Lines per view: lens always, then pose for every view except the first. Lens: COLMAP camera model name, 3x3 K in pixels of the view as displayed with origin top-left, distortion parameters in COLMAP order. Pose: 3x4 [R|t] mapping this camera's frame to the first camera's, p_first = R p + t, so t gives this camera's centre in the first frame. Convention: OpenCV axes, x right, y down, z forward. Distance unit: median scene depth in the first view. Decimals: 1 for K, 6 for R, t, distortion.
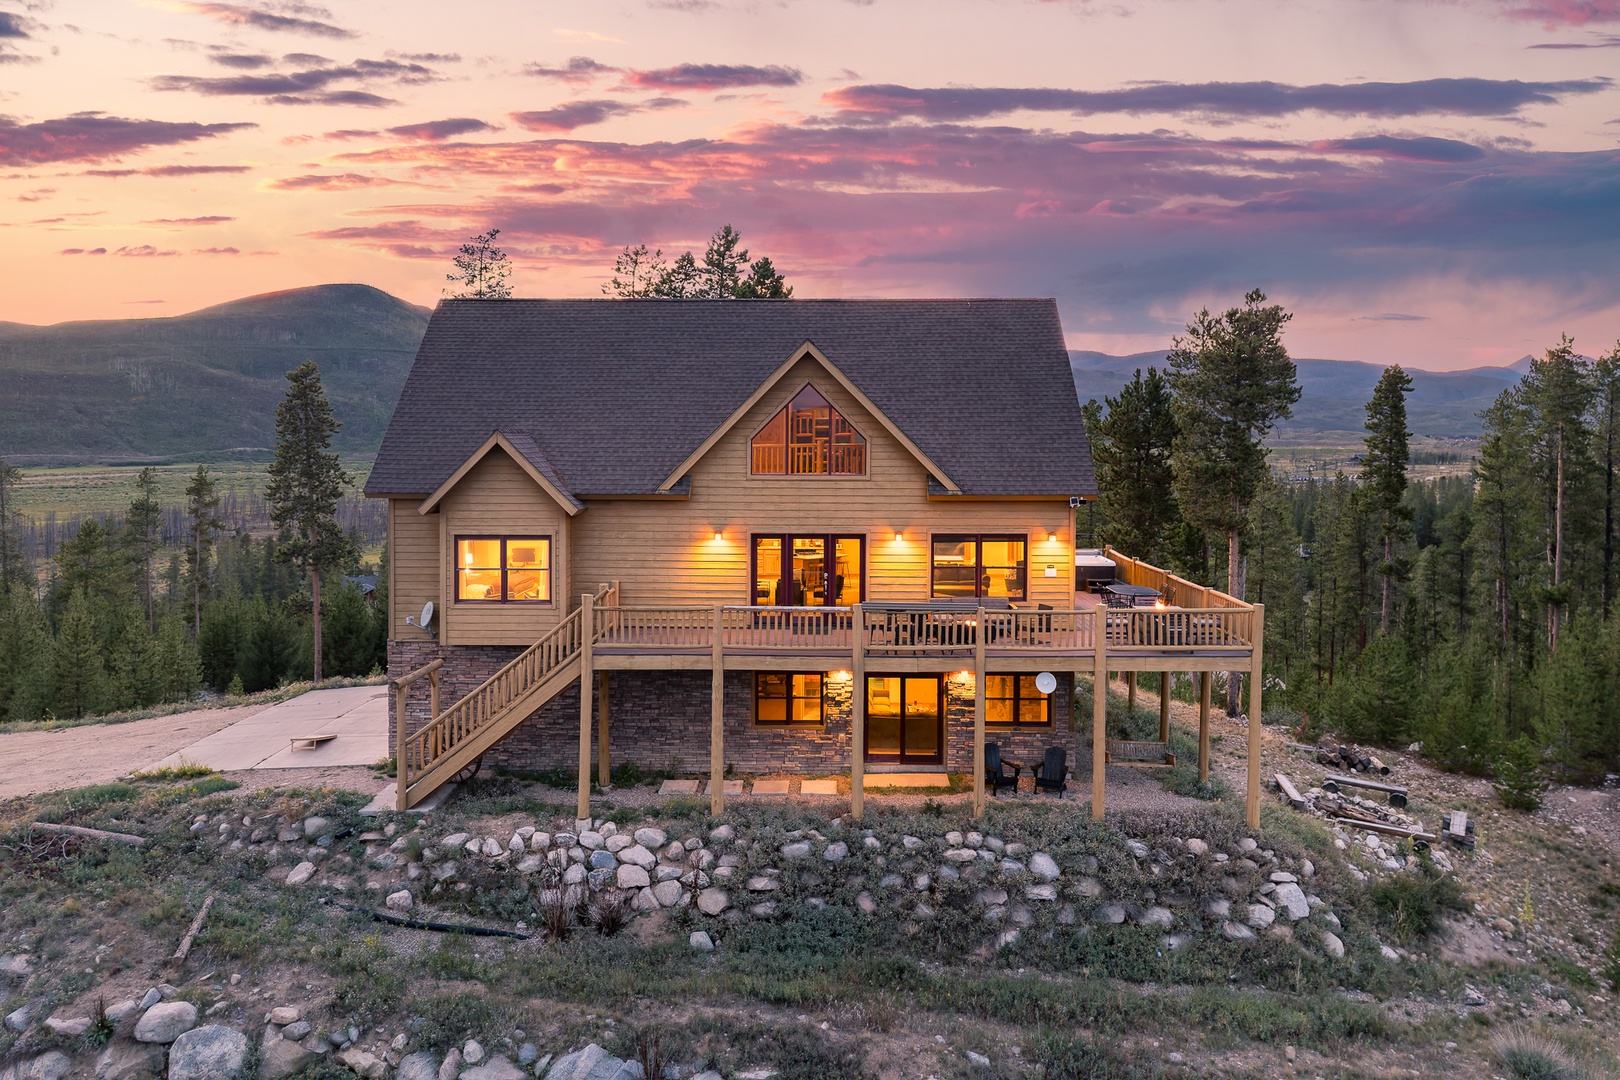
lens RADIAL K [[1361.9, 0, 810.0], [0, 1361.9, 540.0], [0, 0, 1]] dist [0.001484, 0.000364]
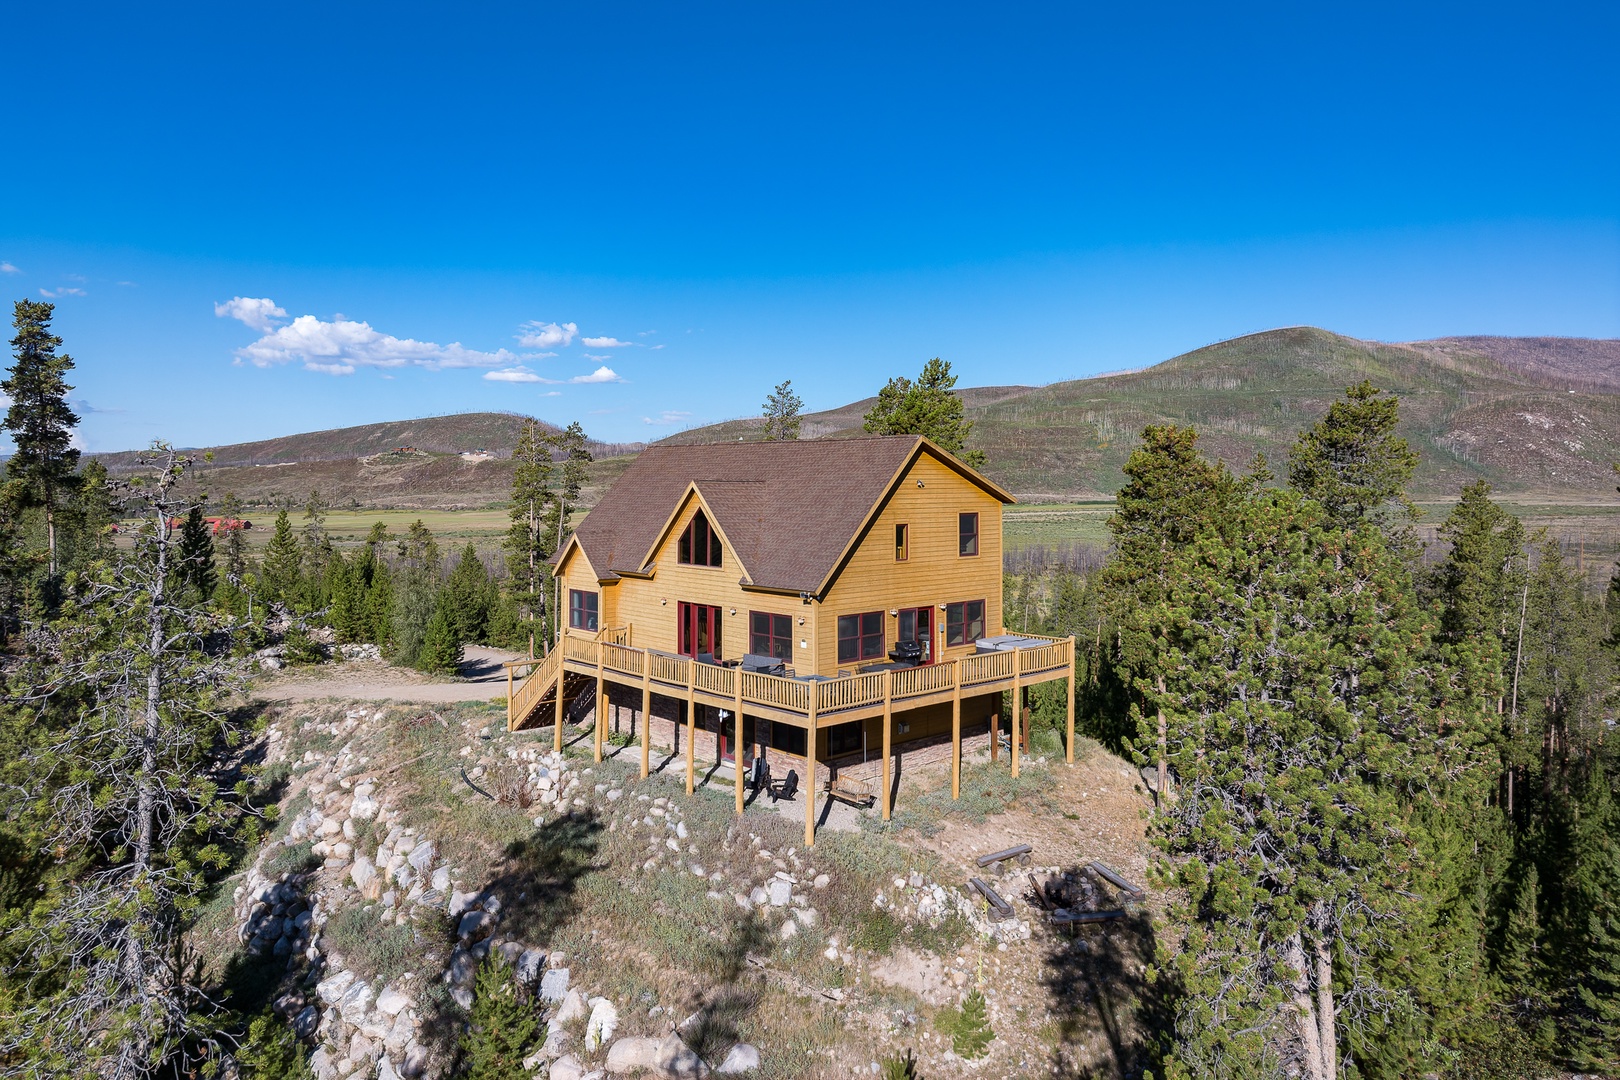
lens RADIAL K [[1361.9, 0, 810.0], [0, 1361.9, 540.0], [0, 0, 1]] dist [0.001484, 0.000364]
pose [[0.710574, 0.017710, -0.703400, 0.145073], [-0.031055, 0.999498, -0.006207, -0.009376], [0.702937, 0.026254, 0.710768, 0.005567]]
